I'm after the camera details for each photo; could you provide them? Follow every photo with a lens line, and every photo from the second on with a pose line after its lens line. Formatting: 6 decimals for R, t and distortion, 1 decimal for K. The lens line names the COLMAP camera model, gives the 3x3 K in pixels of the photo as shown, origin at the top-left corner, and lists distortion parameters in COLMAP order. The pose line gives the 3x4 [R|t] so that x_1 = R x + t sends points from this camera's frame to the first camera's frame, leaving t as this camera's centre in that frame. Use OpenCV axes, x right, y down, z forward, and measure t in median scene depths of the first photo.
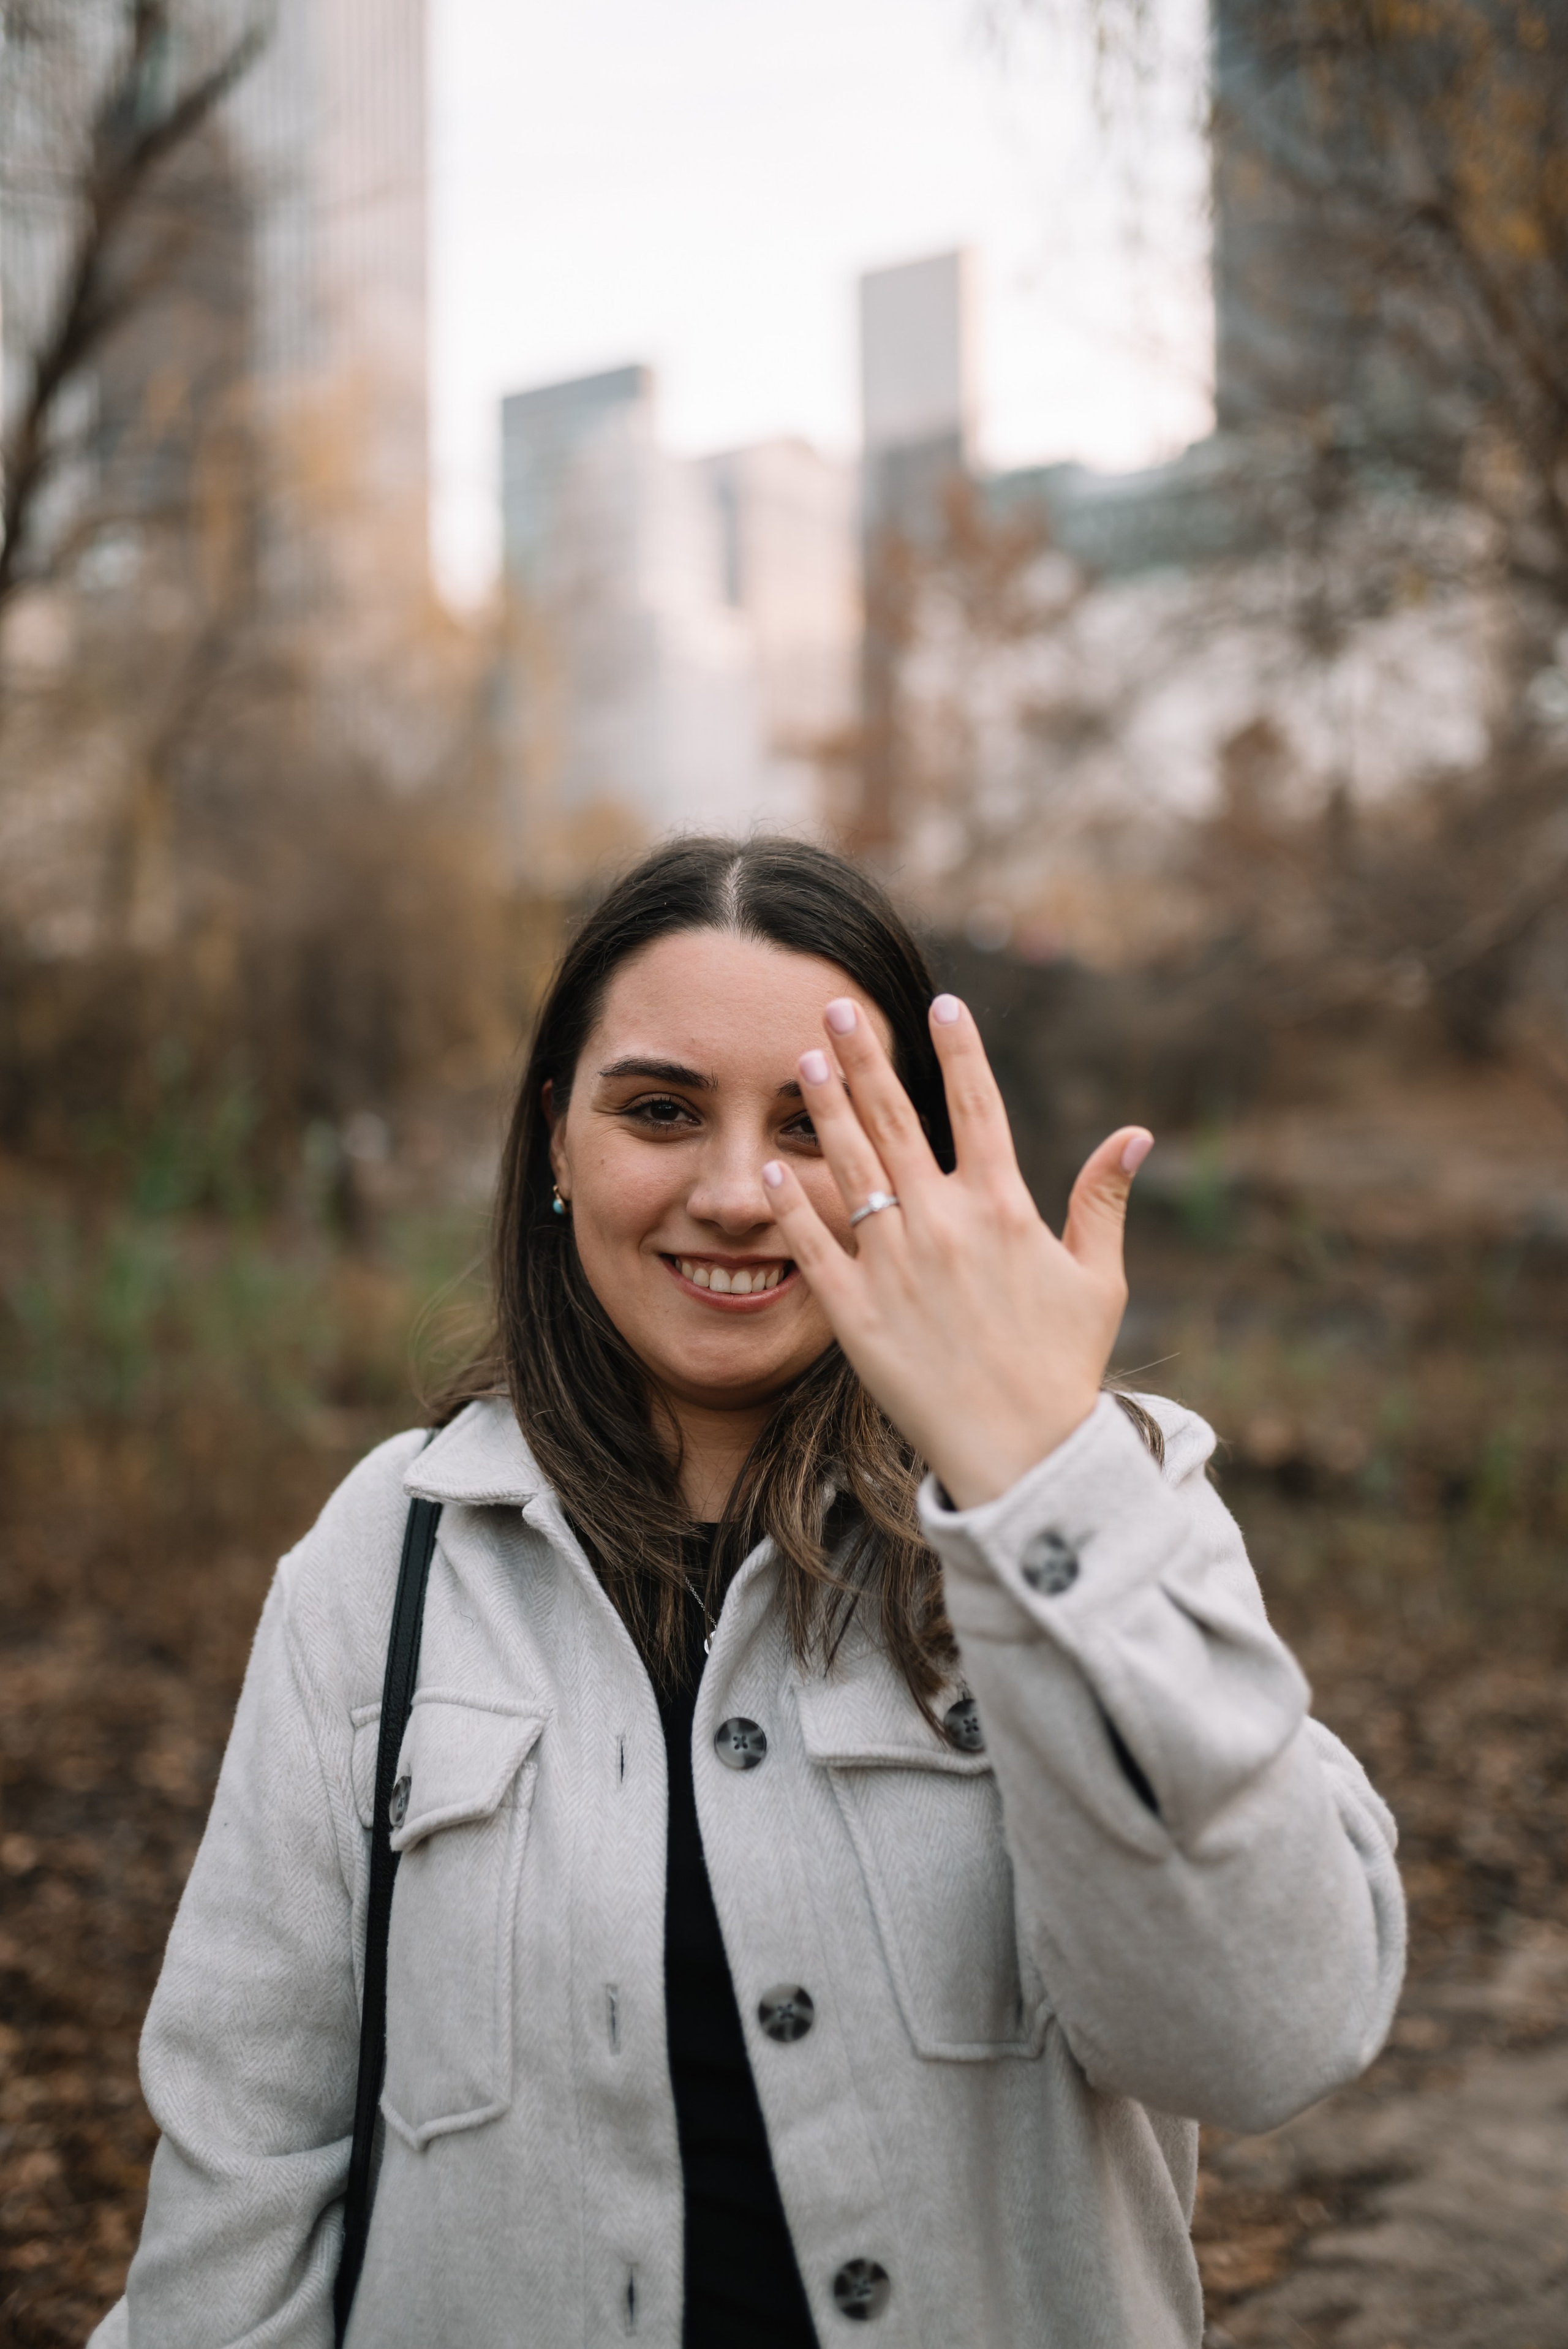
lens RADIAL K [[2279.7, 0, 784.0], [0, 2279.7, 1174.5], [0, 0, 1]] dist [0.001194, 0.003641]
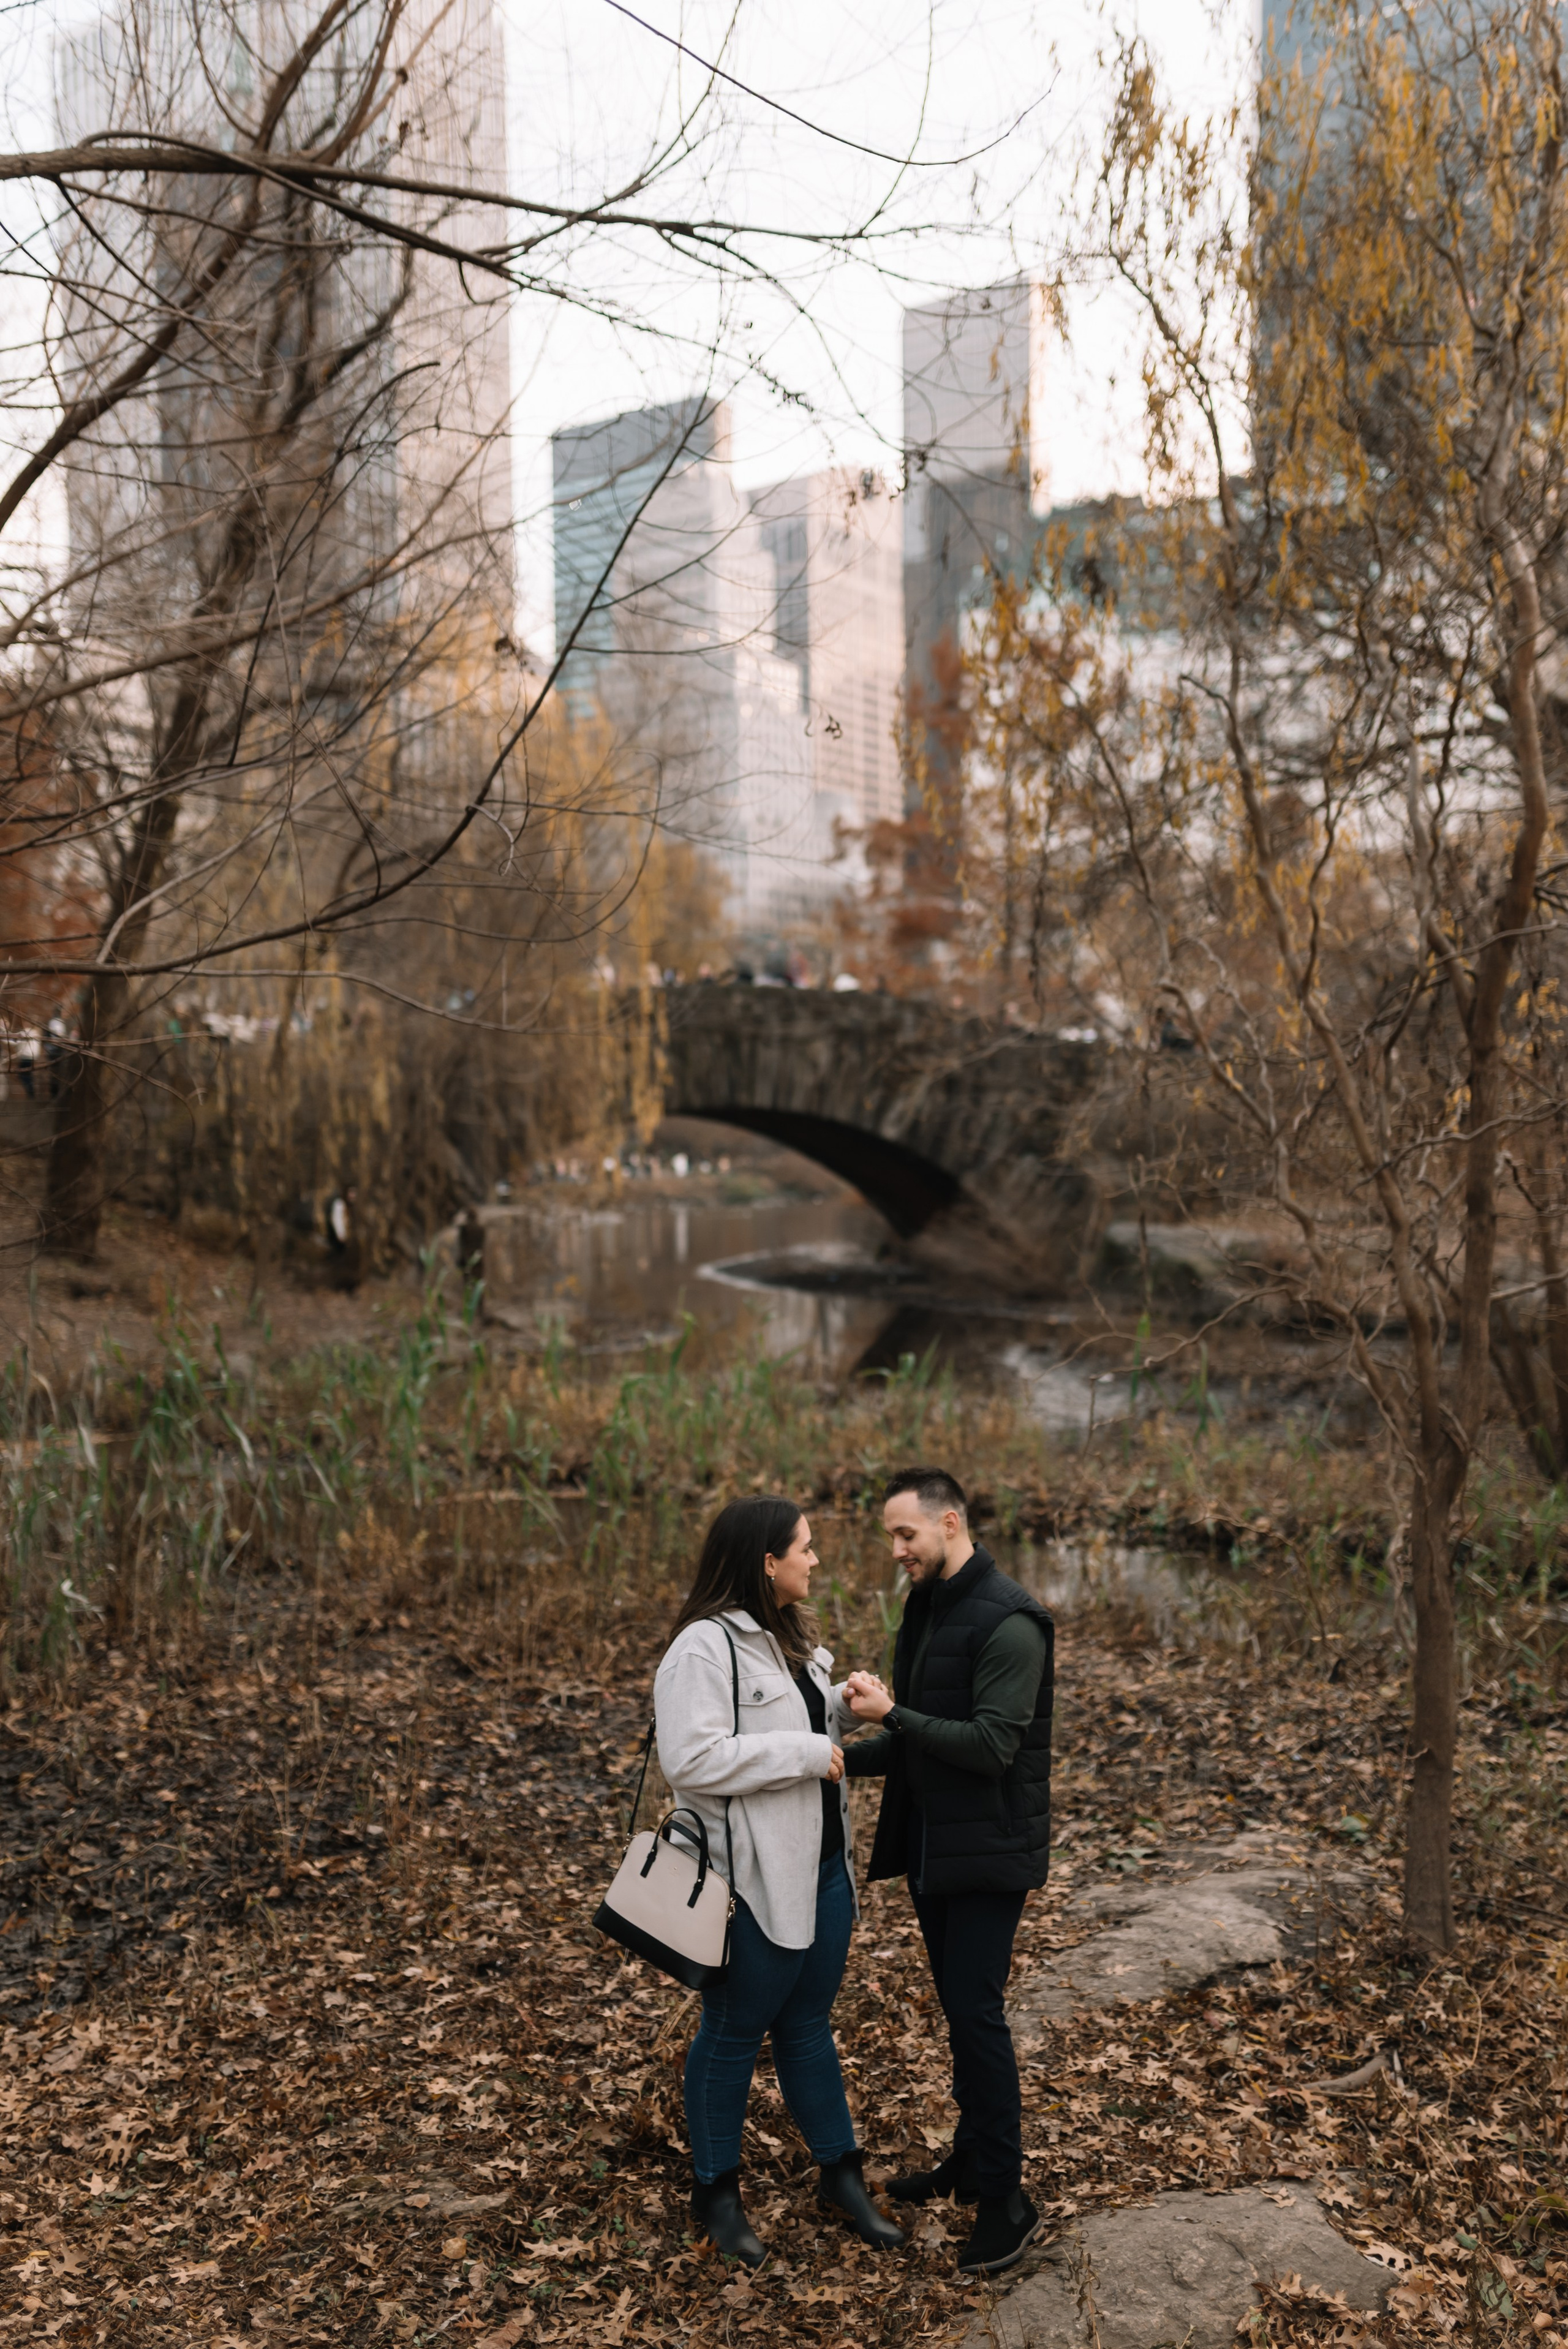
lens RADIAL K [[2353.0, 0, 784.0], [0, 2353.0, 1174.5], [0, 0, 1]] dist [0.010625, 0.172108]
pose [[0.999748, 0.002510, -0.022330, -0.002620], [-0.002498, 0.999997, 0.000565, -0.024585], [0.022331, -0.000509, 0.999750, -0.115498]]
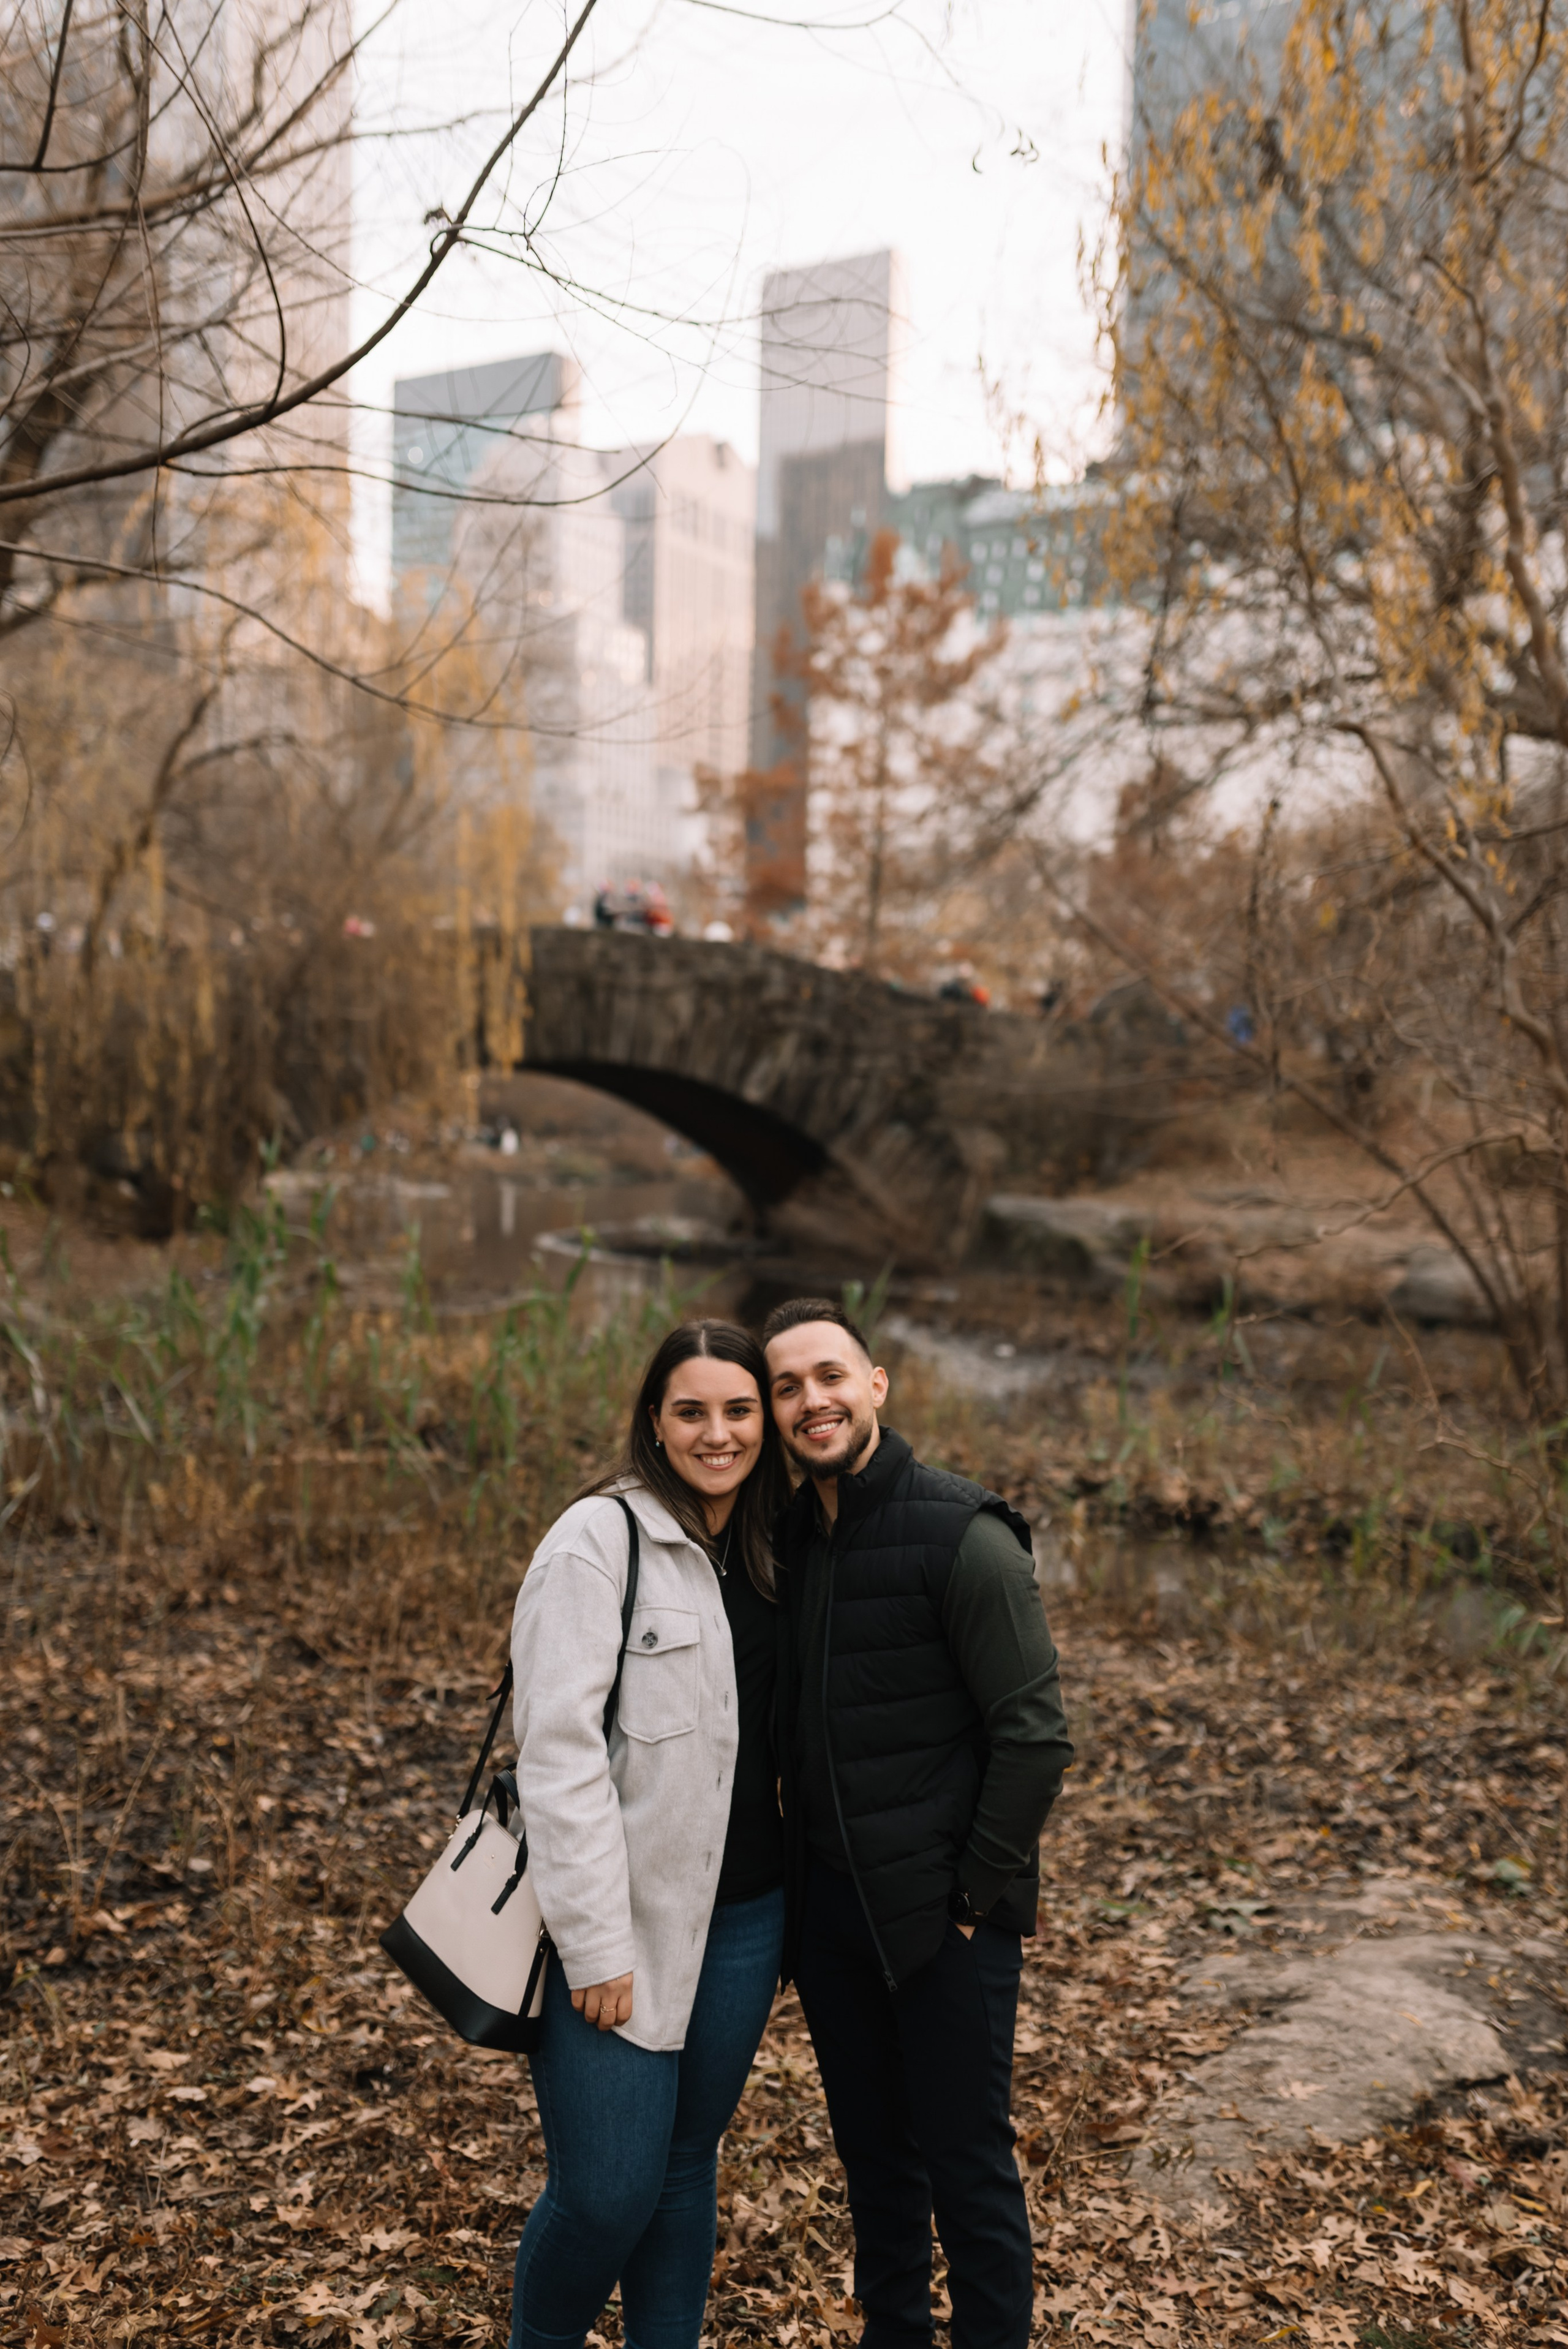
lens RADIAL K [[2353.0, 0, 784.0], [0, 2353.0, 1174.5], [0, 0, 1]] dist [0.010625, 0.172108]
pose [[0.997772, 0.034000, 0.057410, -0.017827], [-0.033899, 0.999422, -0.002736, -0.010271], [-0.057470, 0.000784, 0.998347, -0.055268]]
